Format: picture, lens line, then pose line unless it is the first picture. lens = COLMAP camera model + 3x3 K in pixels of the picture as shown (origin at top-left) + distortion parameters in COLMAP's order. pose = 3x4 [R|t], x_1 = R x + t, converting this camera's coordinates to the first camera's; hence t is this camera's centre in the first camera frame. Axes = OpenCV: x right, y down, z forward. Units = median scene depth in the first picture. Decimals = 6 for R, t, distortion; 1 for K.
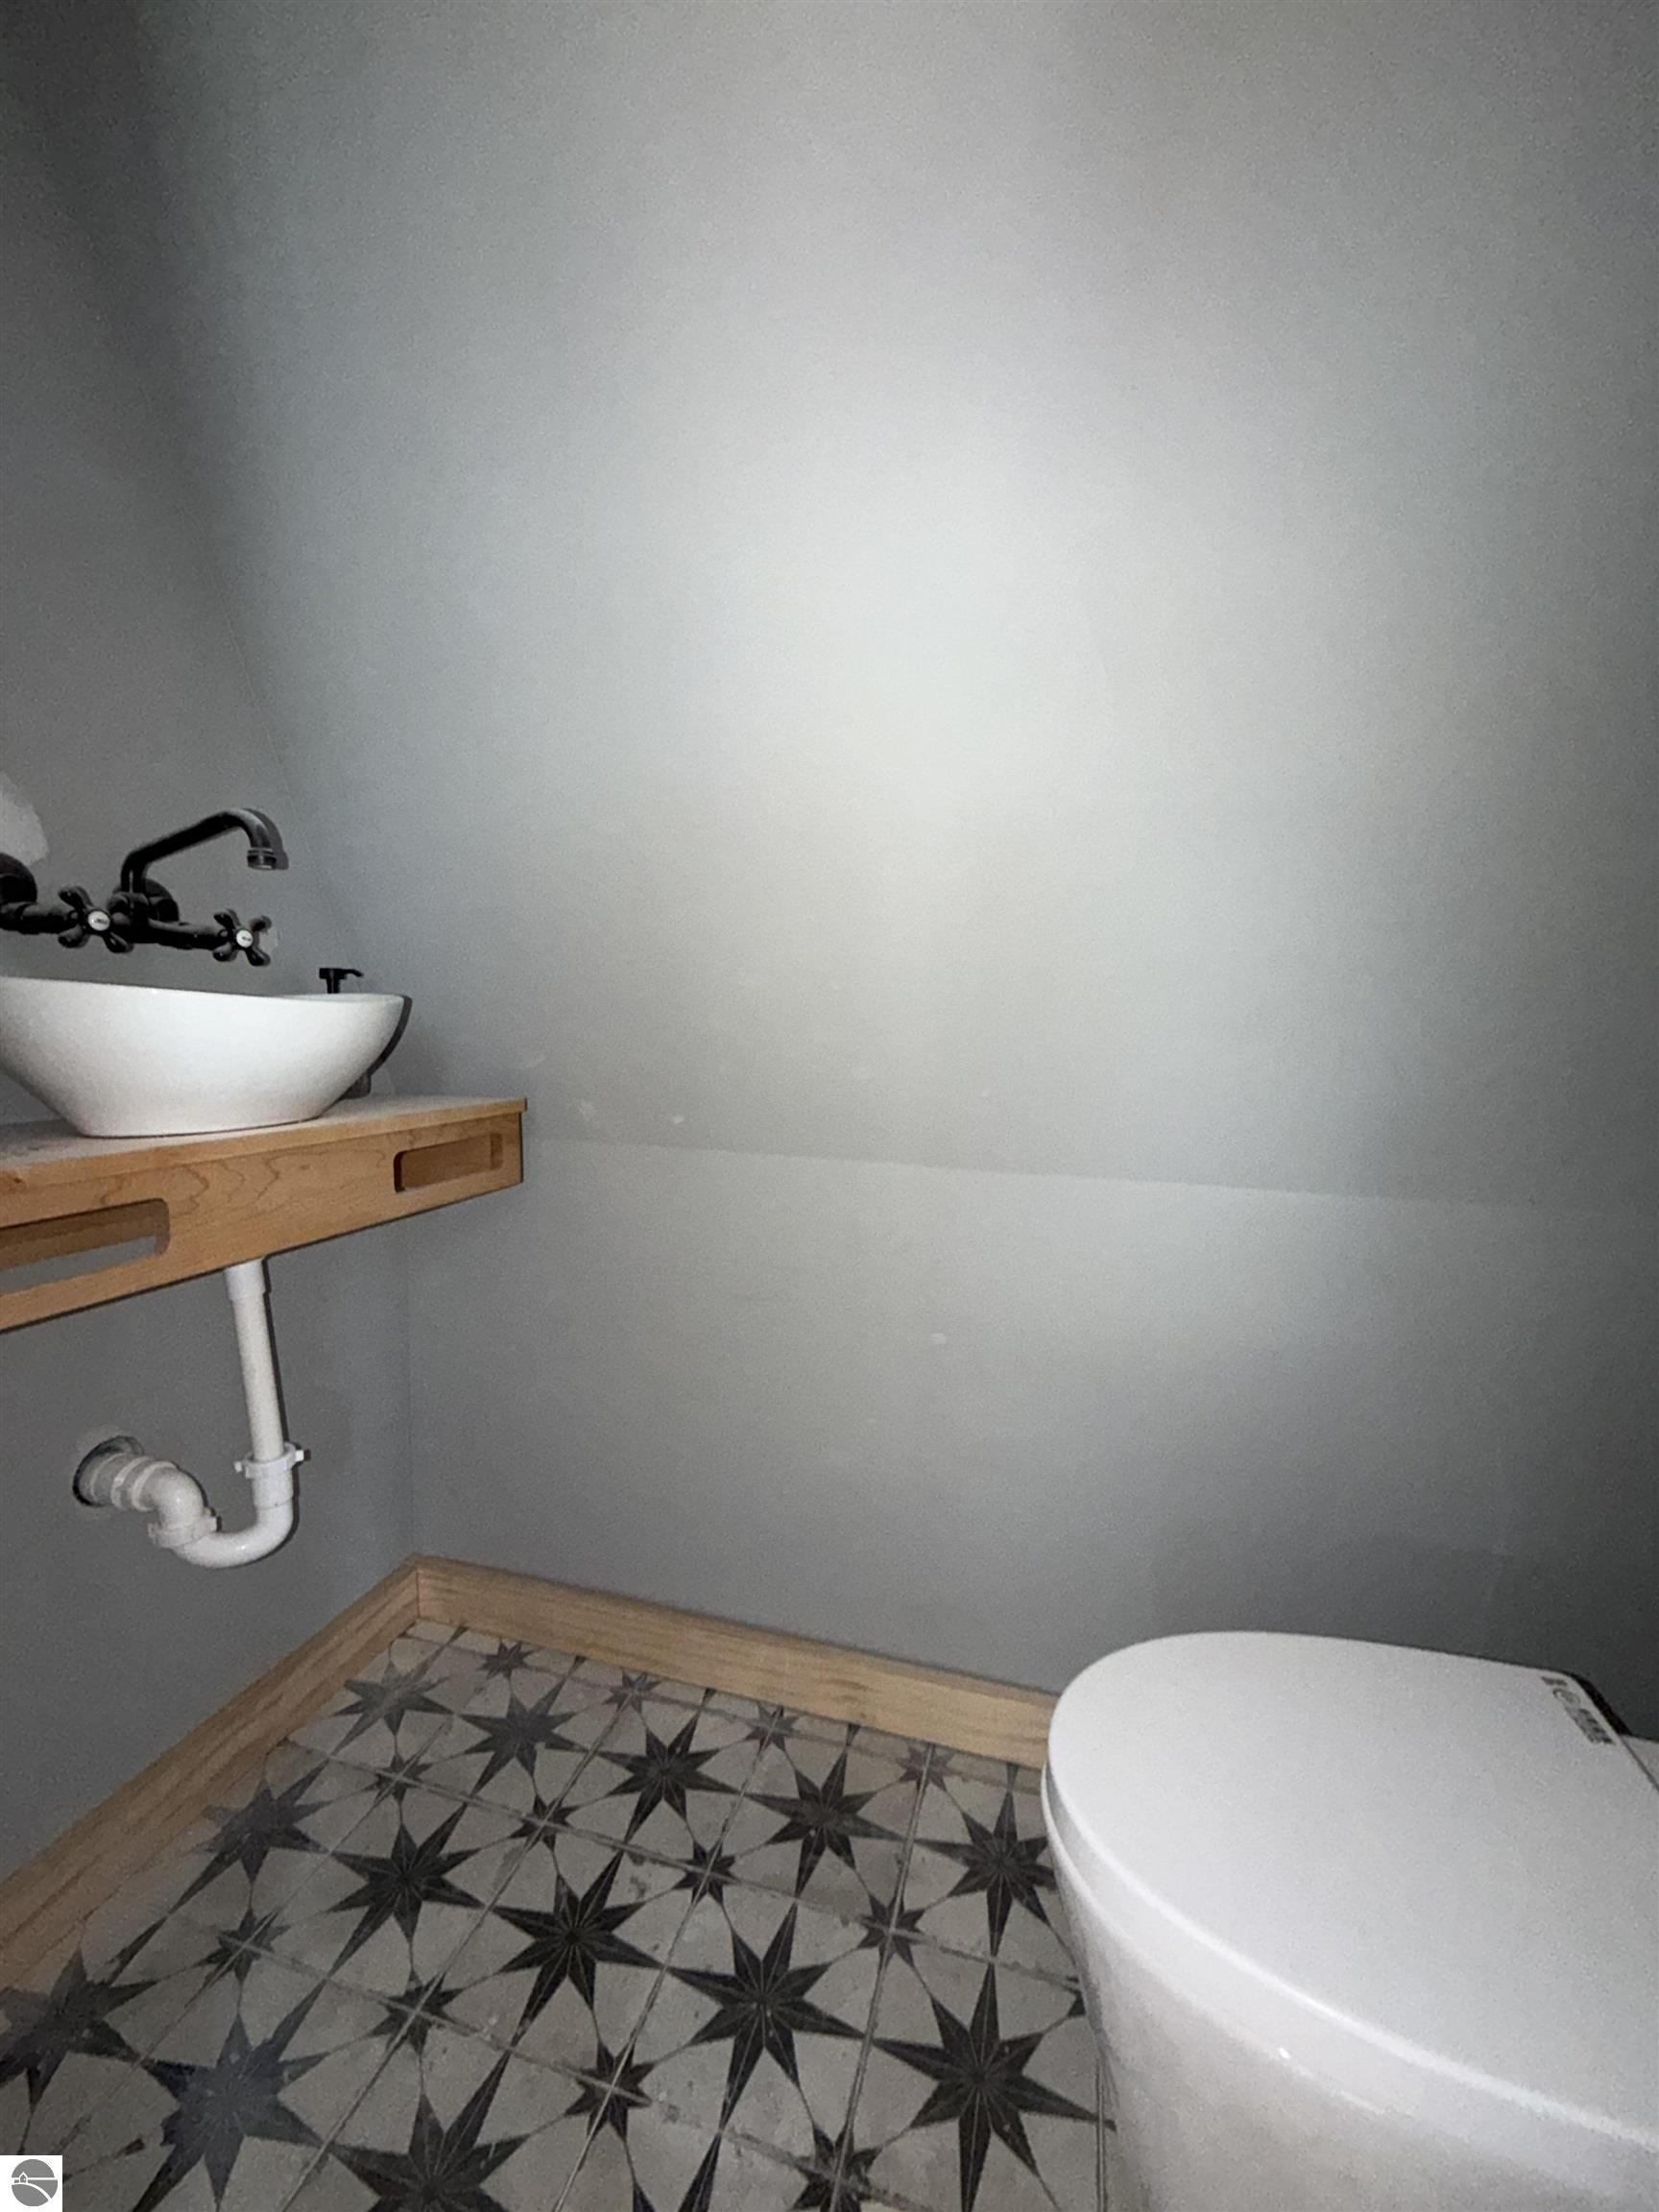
lens RADIAL K [[881.1, 0, 829.5], [0, 881.1, 1106.0], [0, 0, 1]] dist [0.000348, 0.000289]
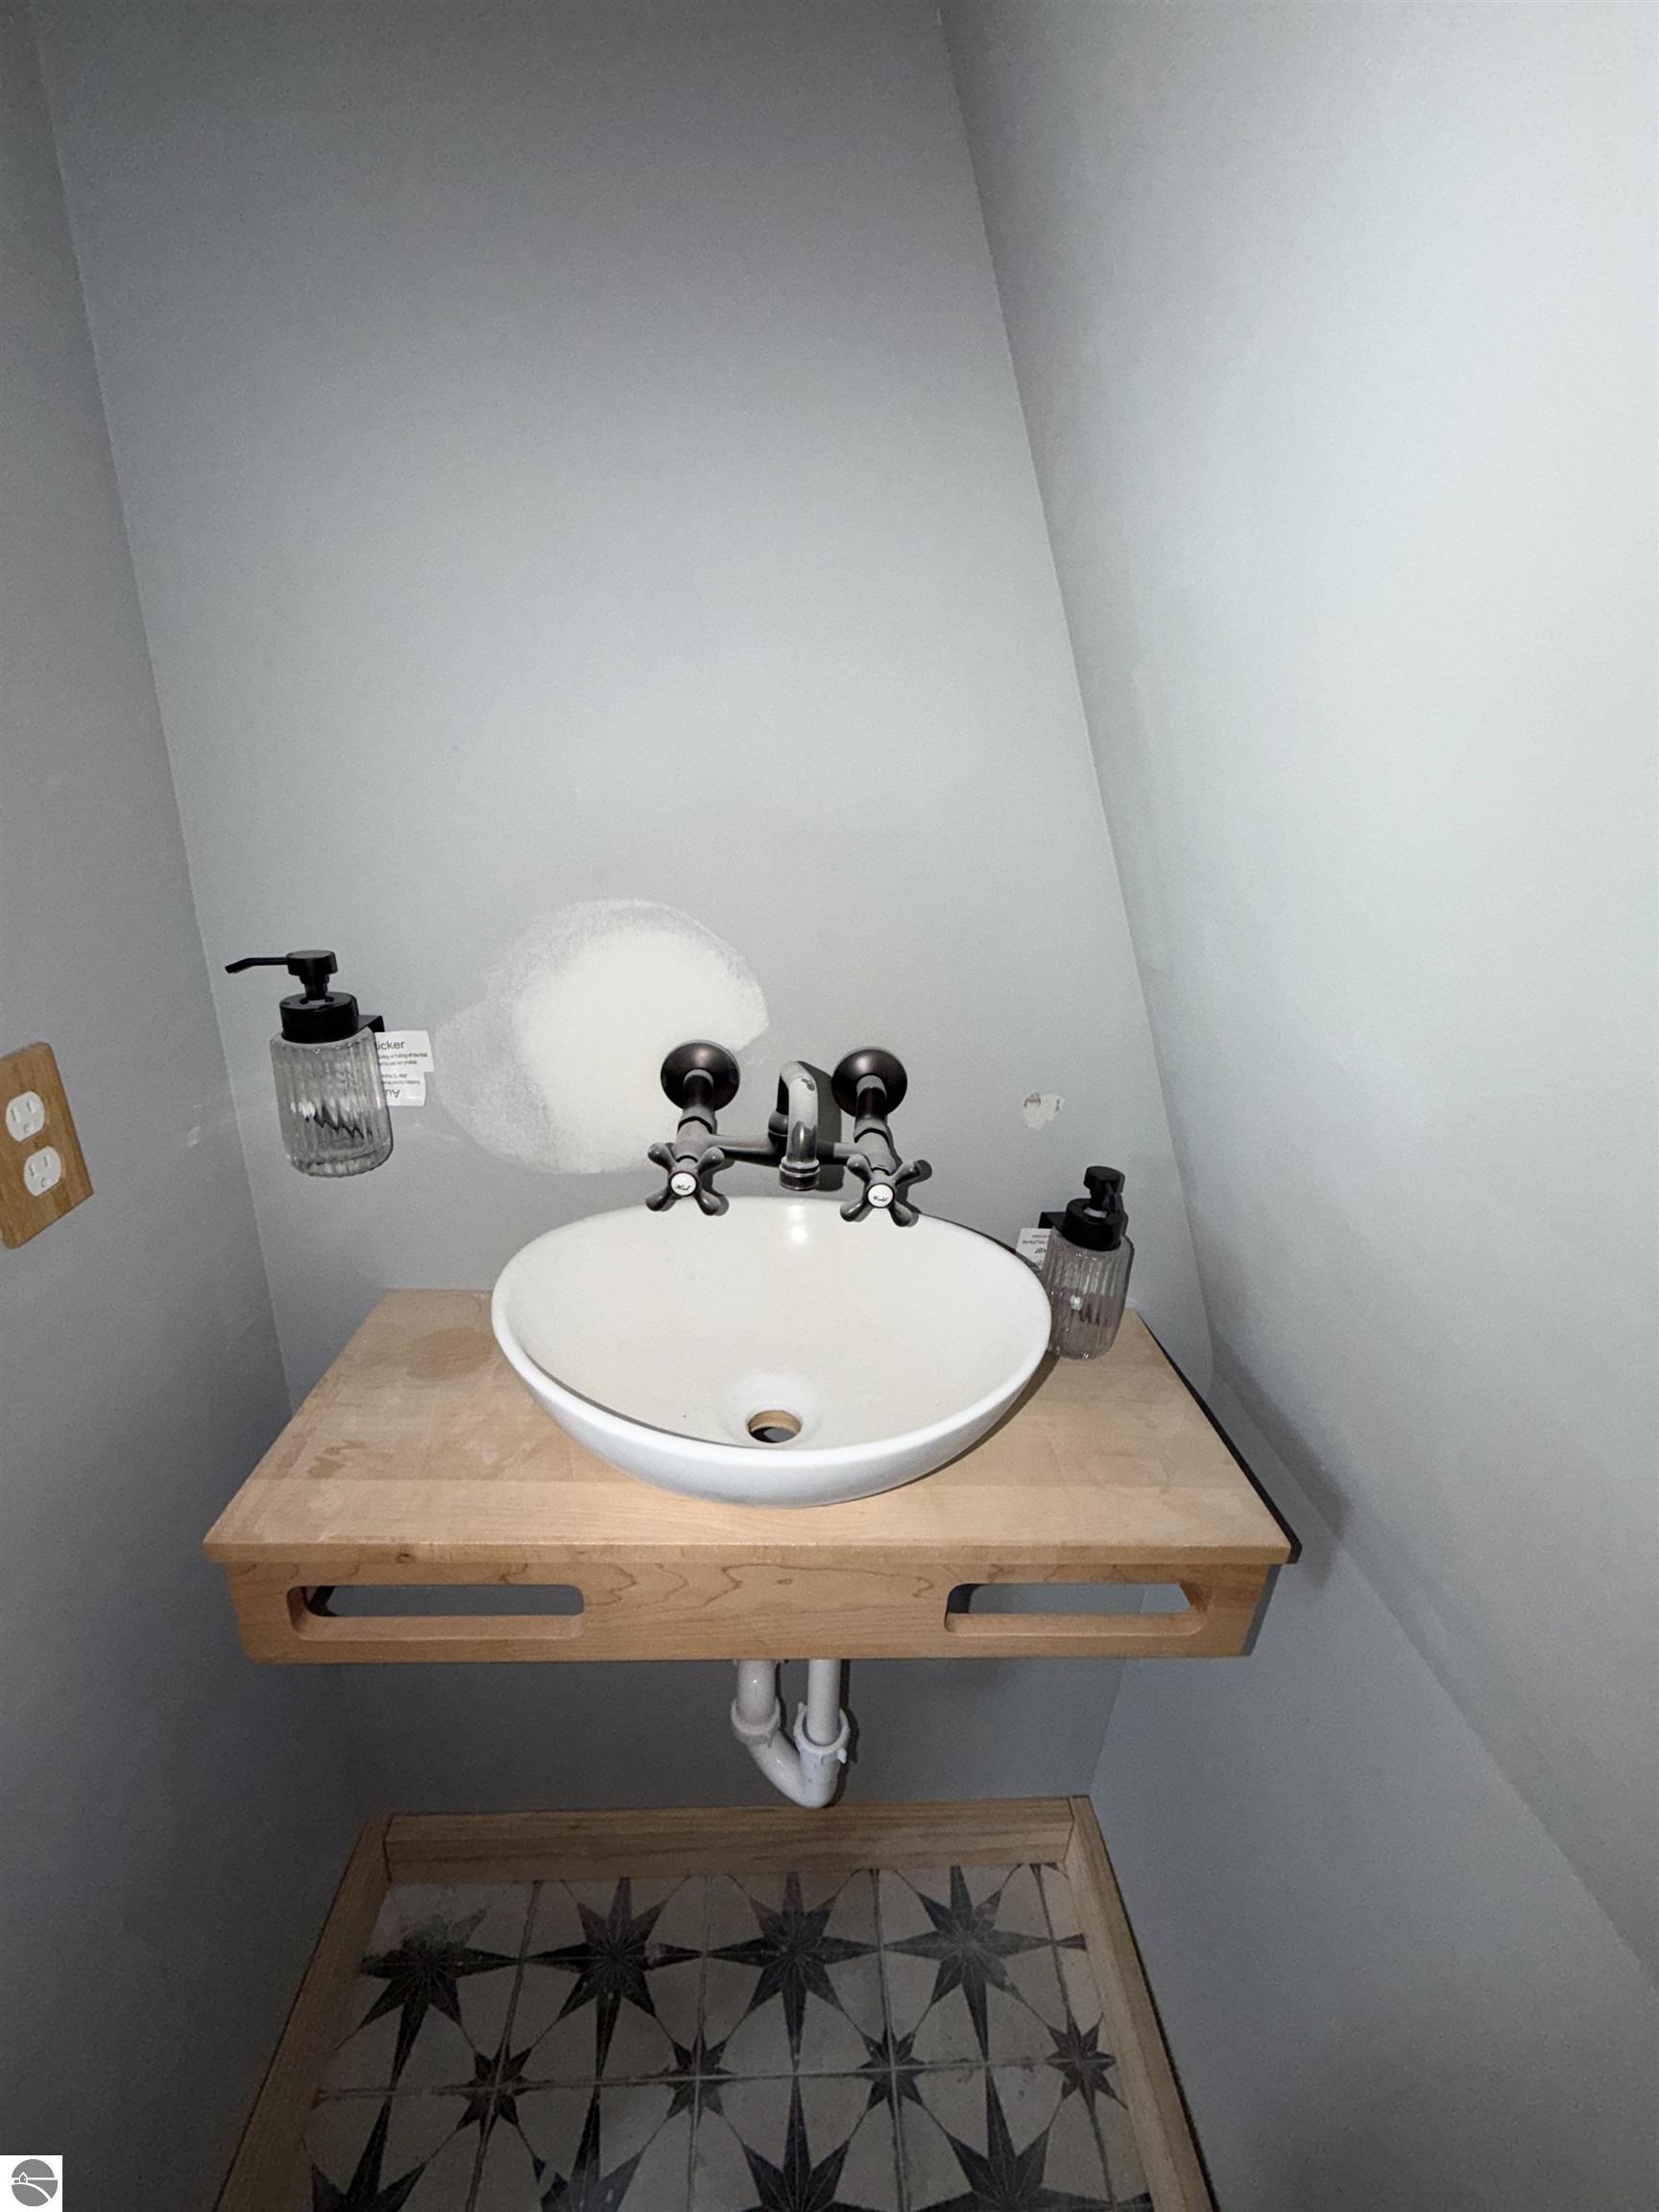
lens RADIAL K [[881.1, 0, 829.5], [0, 881.1, 1106.0], [0, 0, 1]] dist [0.000348, 0.000289]
pose [[0.333758, 0.352859, -0.874126, -0.098257], [-0.154810, 0.935225, 0.318414, -0.451606], [0.929860, 0.029050, 0.366765, 0.686348]]
